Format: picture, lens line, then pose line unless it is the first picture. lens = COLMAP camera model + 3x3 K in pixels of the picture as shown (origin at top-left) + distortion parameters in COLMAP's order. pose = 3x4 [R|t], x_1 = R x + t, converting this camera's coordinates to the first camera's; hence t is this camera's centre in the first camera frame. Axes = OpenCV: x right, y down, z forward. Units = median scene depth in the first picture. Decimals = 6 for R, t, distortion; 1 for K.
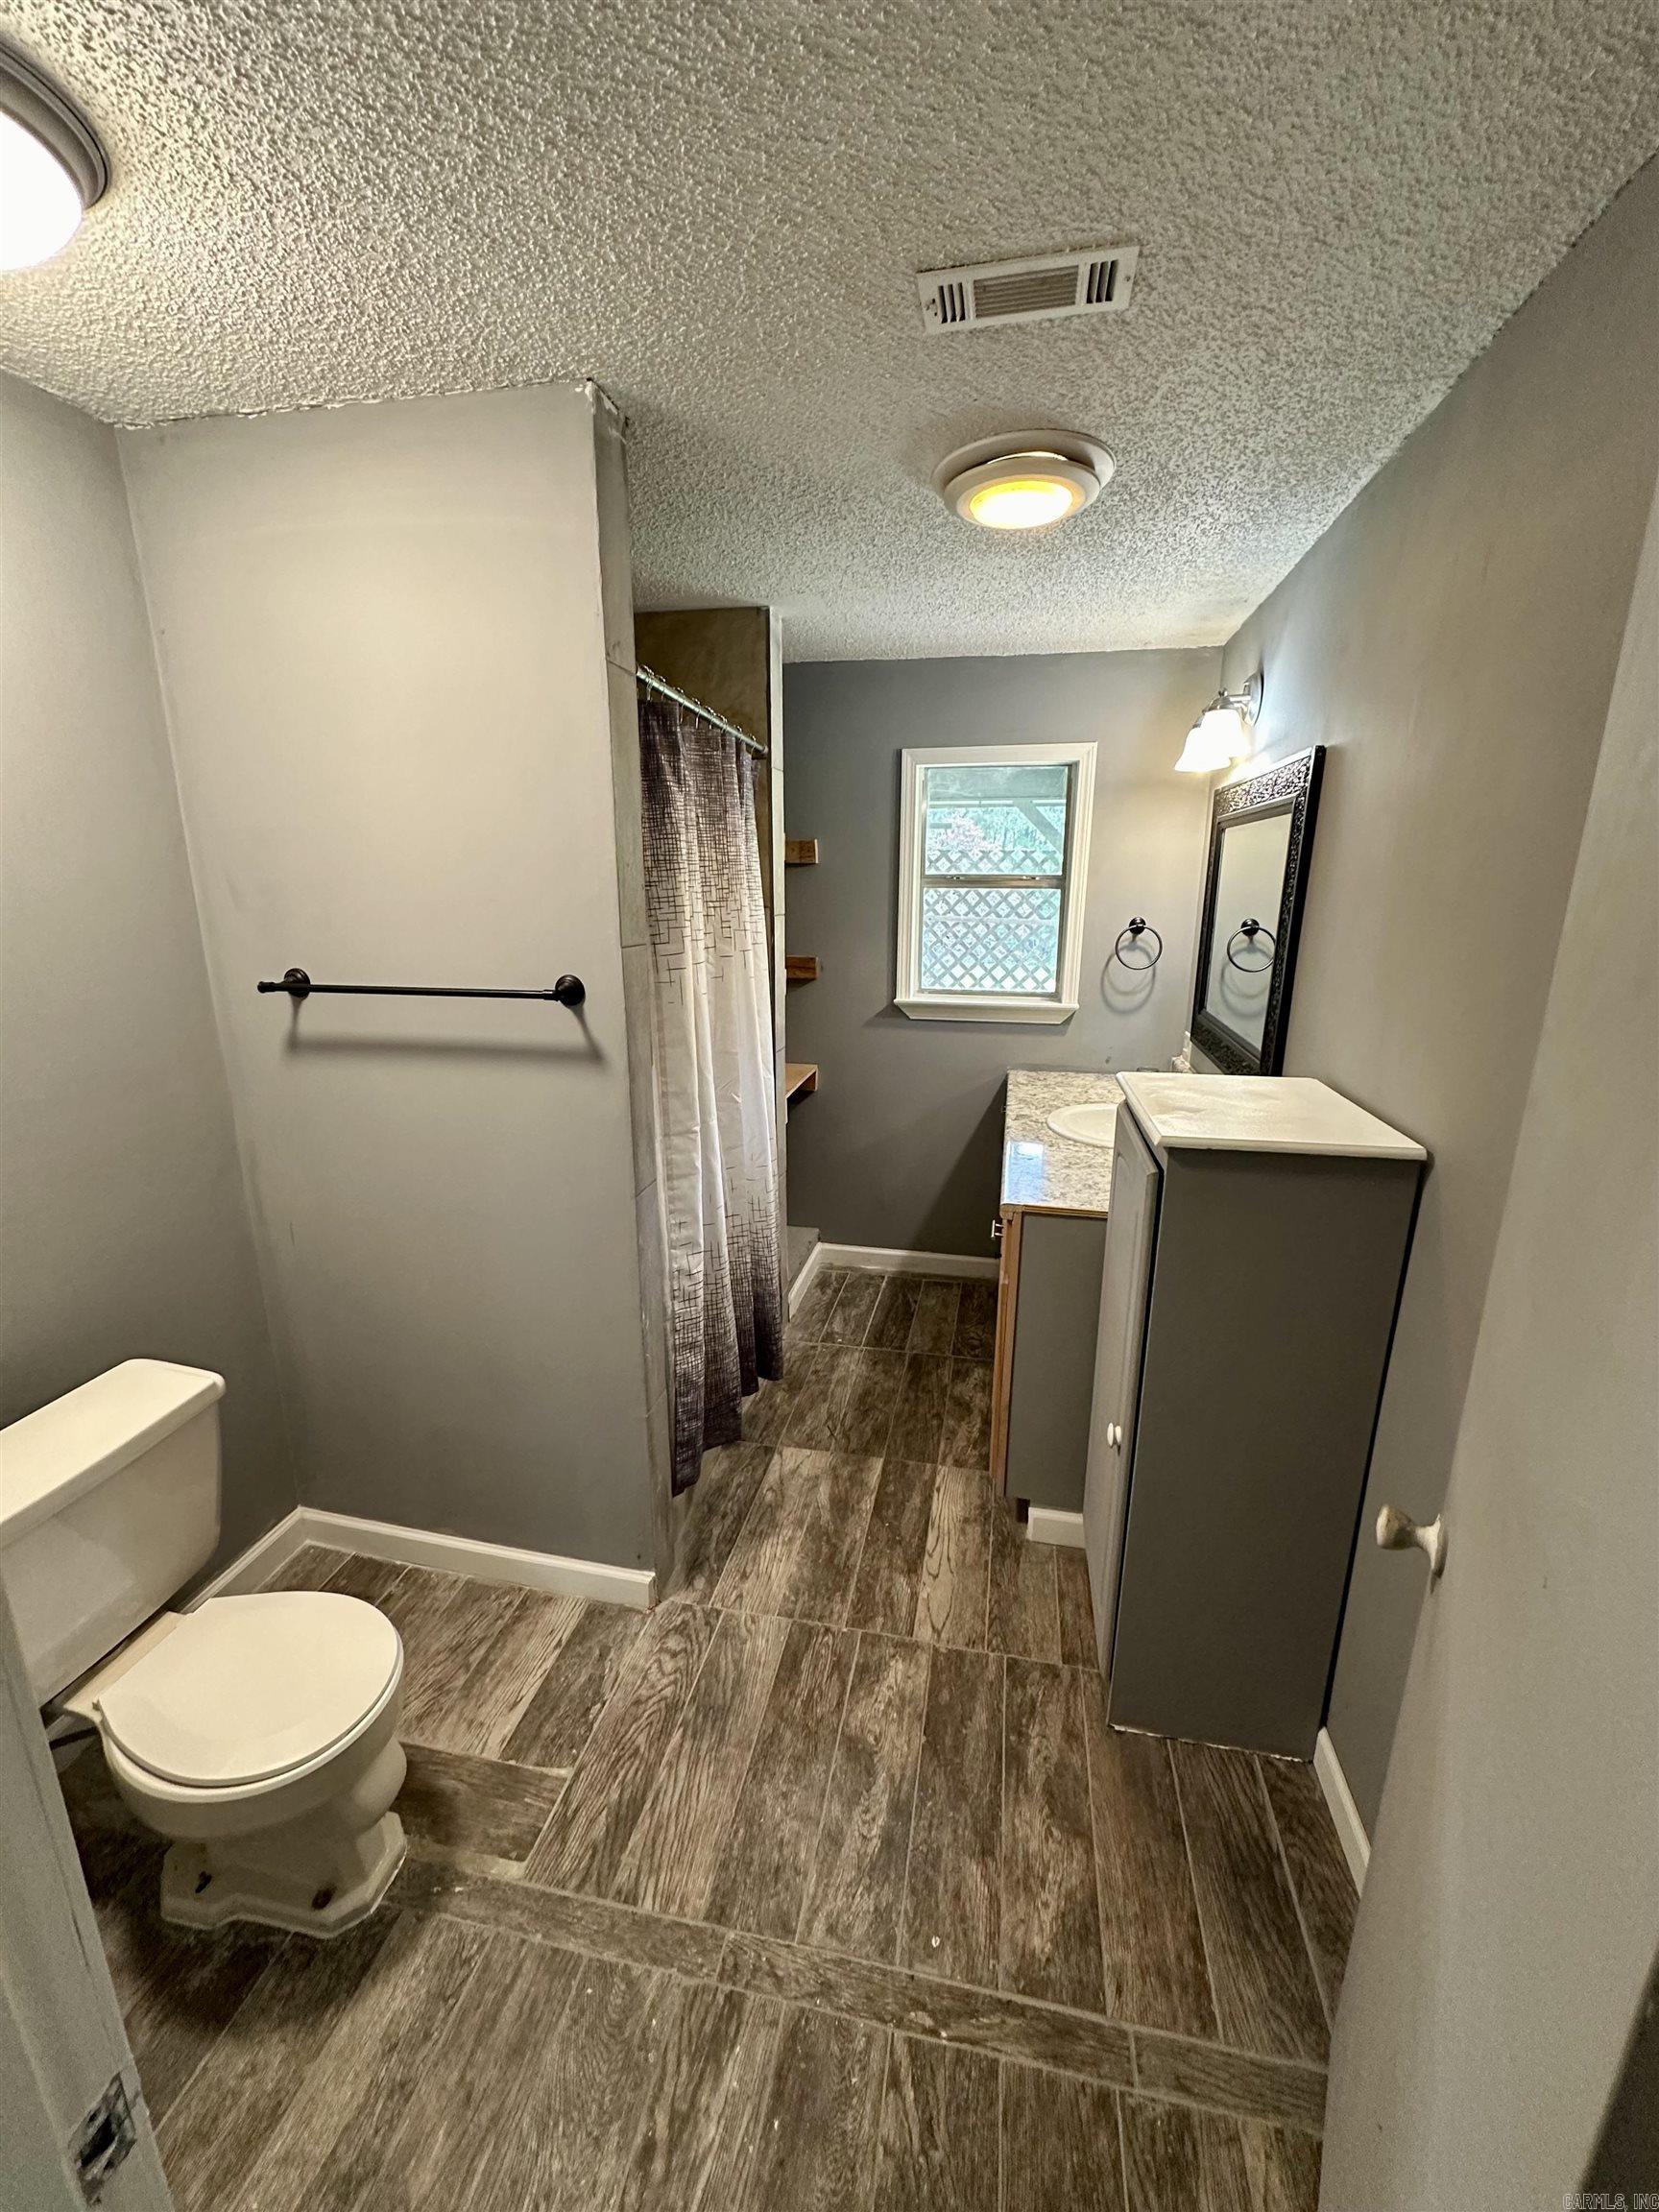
lens RADIAL K [[880.7, 0, 829.1], [0, 880.7, 1107.0], [0, 0, 1]] dist [-0.000035, -0.000103]
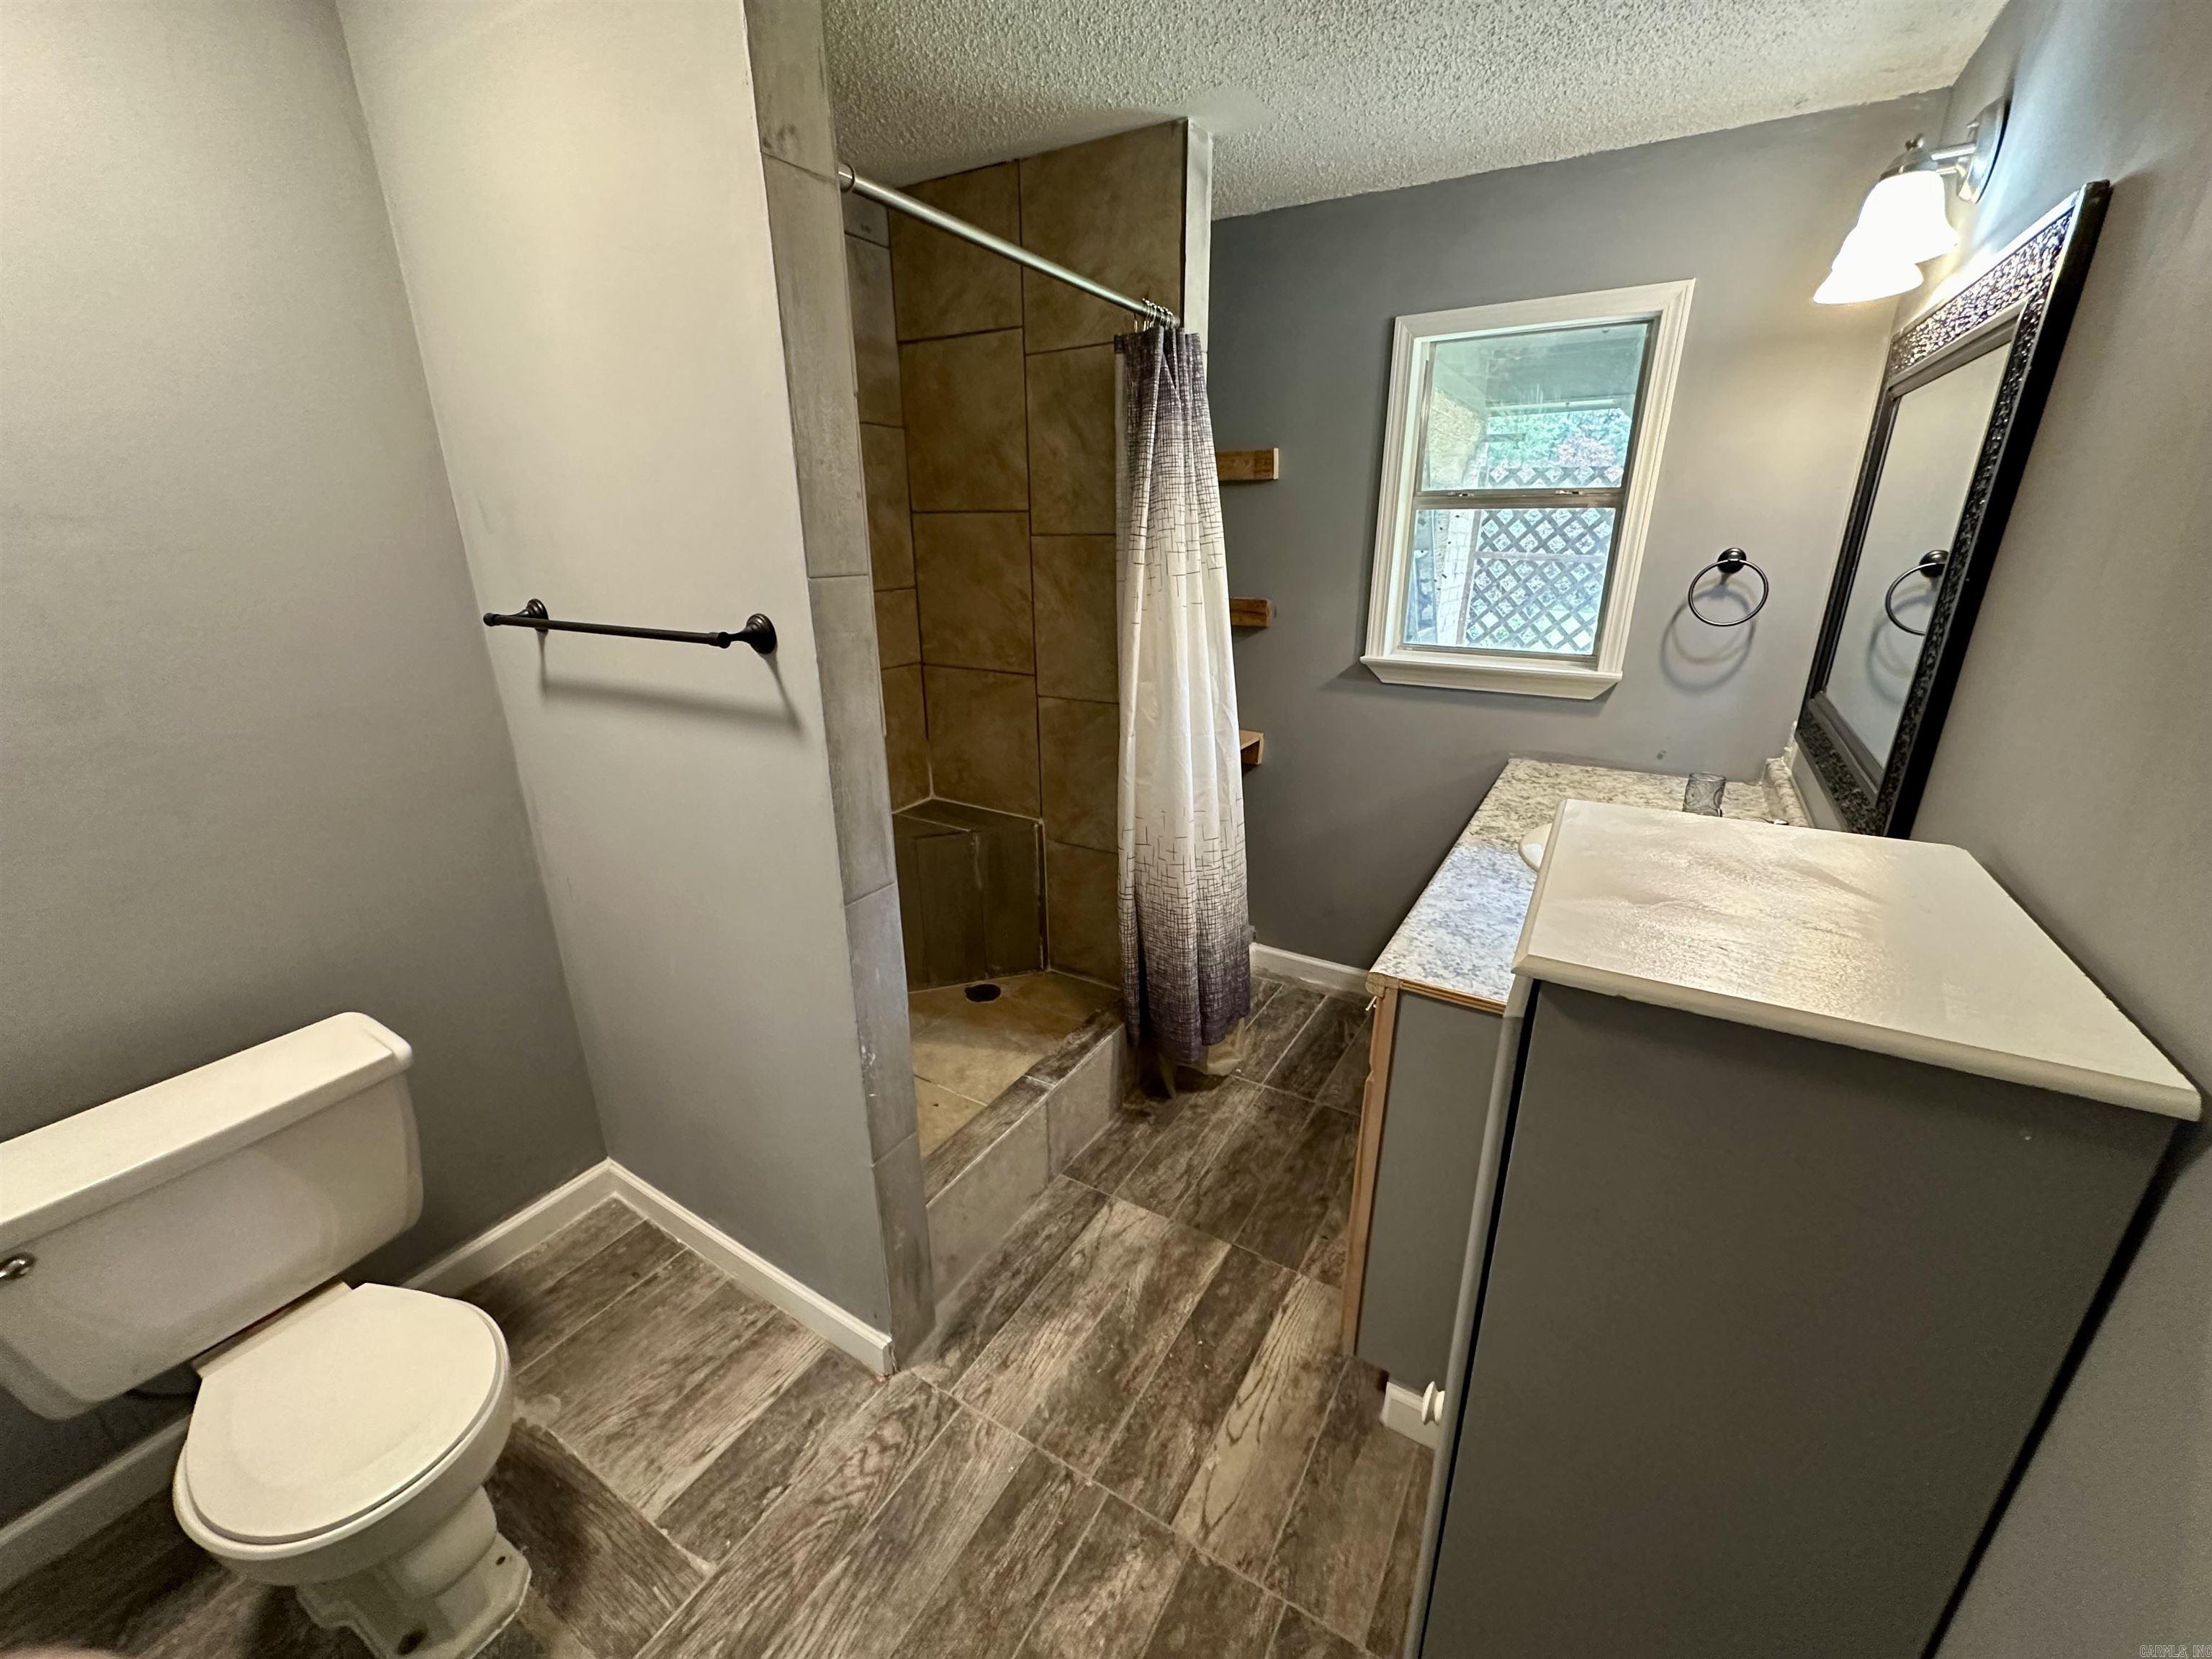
lens RADIAL K [[880.7, 0, 1100.3], [0, 880.7, 828.0], [0, 0, 1]] dist [-0.000035, -0.000103]
pose [[0.941870, 0.100562, -0.320576, 0.187546], [-0.073079, 0.992630, 0.096670, -0.045535], [0.327934, -0.067623, 0.942277, 0.271500]]
